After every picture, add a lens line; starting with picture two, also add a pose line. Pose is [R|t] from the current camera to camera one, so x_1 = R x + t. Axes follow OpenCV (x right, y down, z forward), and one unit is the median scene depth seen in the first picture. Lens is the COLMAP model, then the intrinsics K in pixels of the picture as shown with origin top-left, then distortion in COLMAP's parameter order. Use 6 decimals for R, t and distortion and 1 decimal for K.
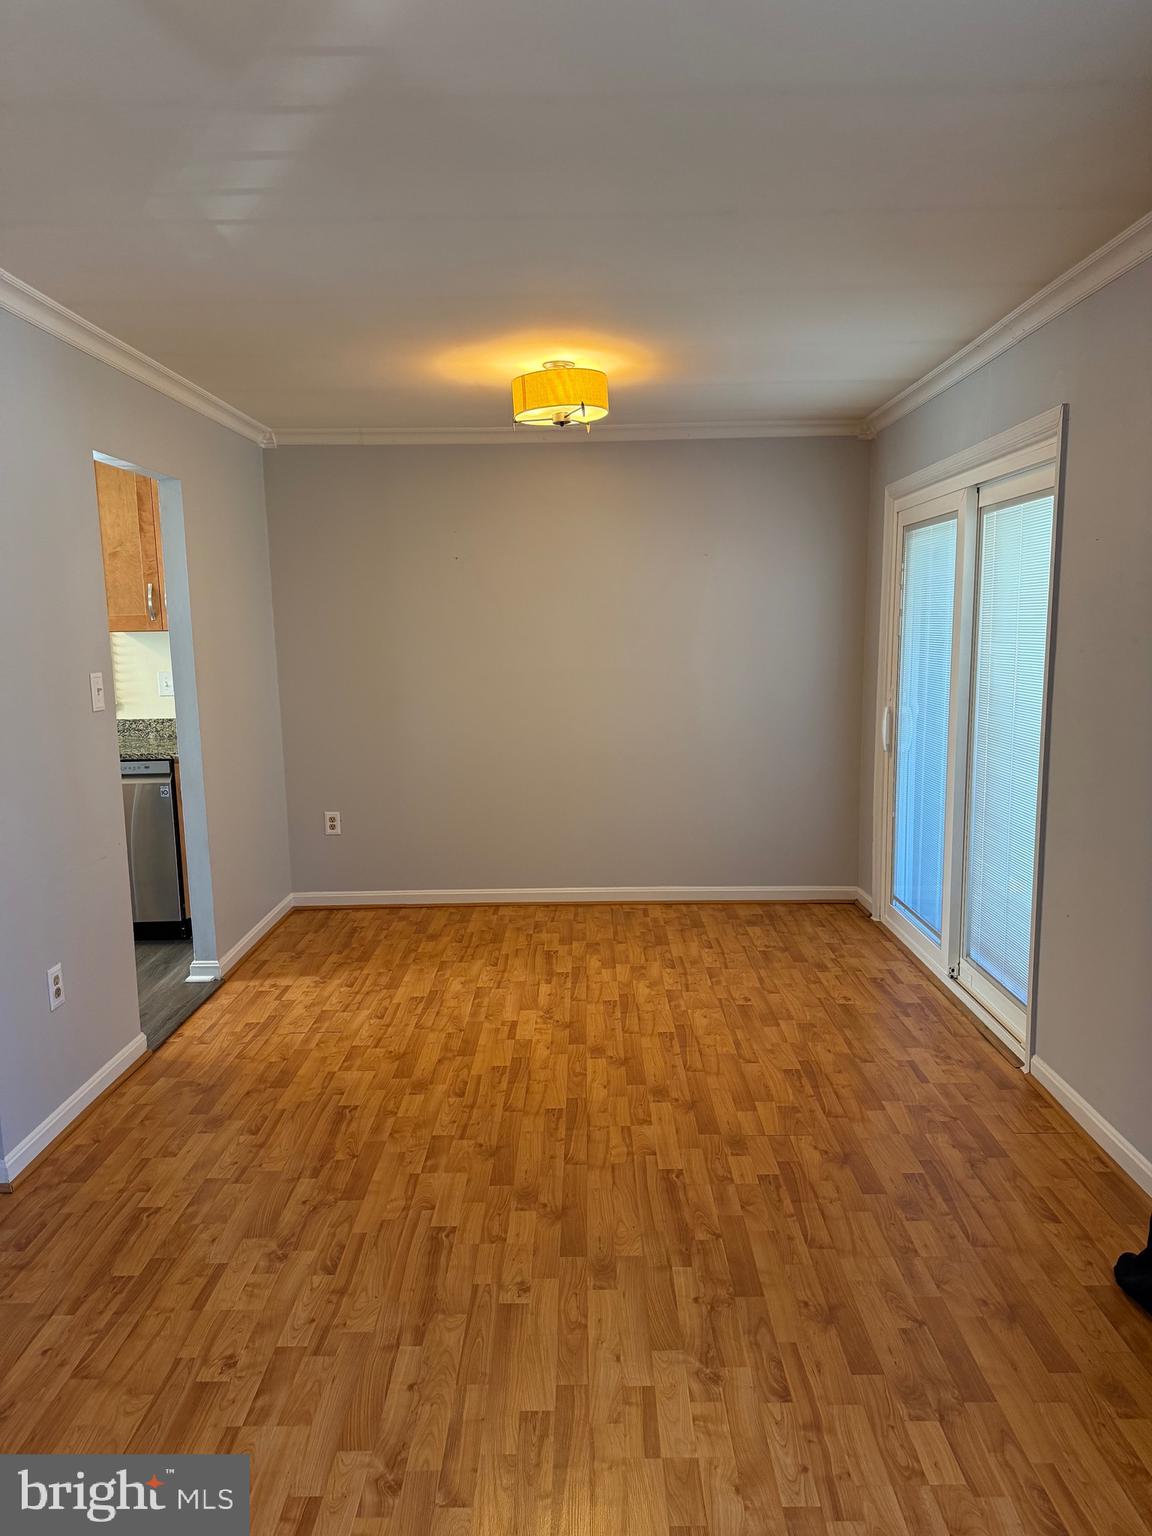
lens RADIAL K [[1081.6, 0, 582.3], [0, 1081.6, 771.6], [0, 0, 1]] dist [0.089137, -0.116960]
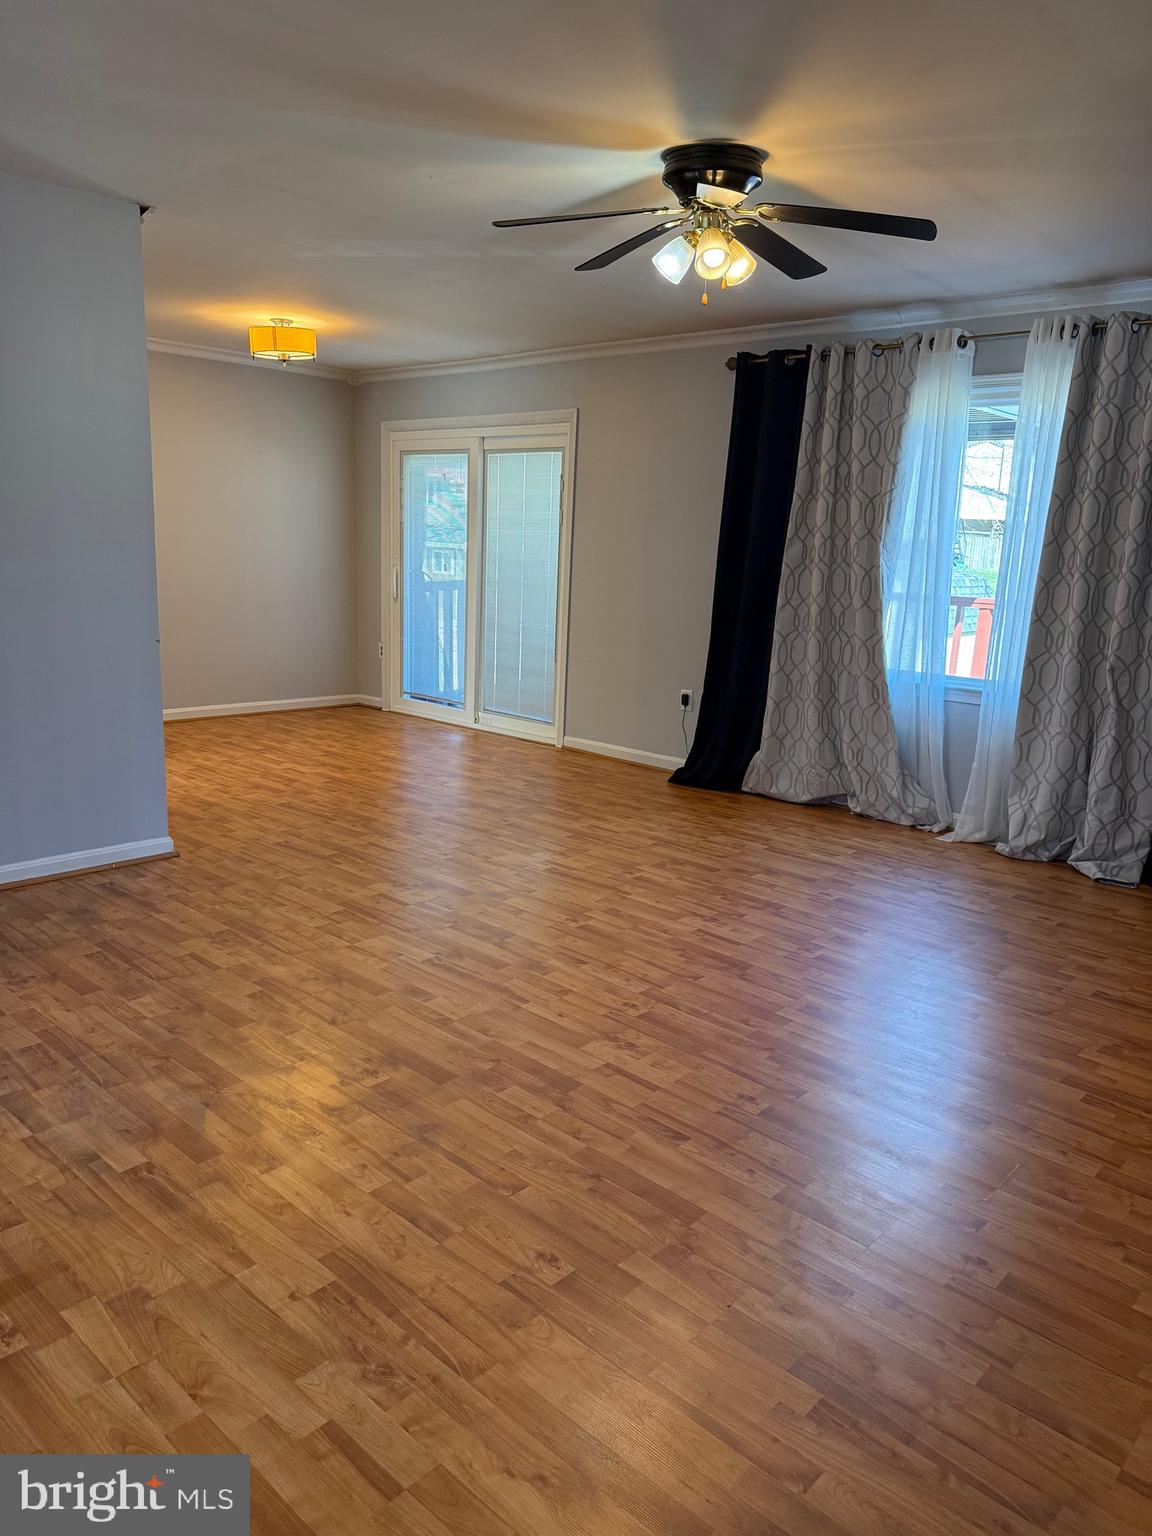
lens RADIAL K [[1081.6, 0, 582.3], [0, 1081.6, 771.6], [0, 0, 1]] dist [0.089137, -0.116960]
pose [[0.669951, -0.114075, 0.733589, -1.113504], [0.048731, 0.992750, 0.109872, 0.110692], [-0.740804, -0.037860, 0.670653, -0.397532]]
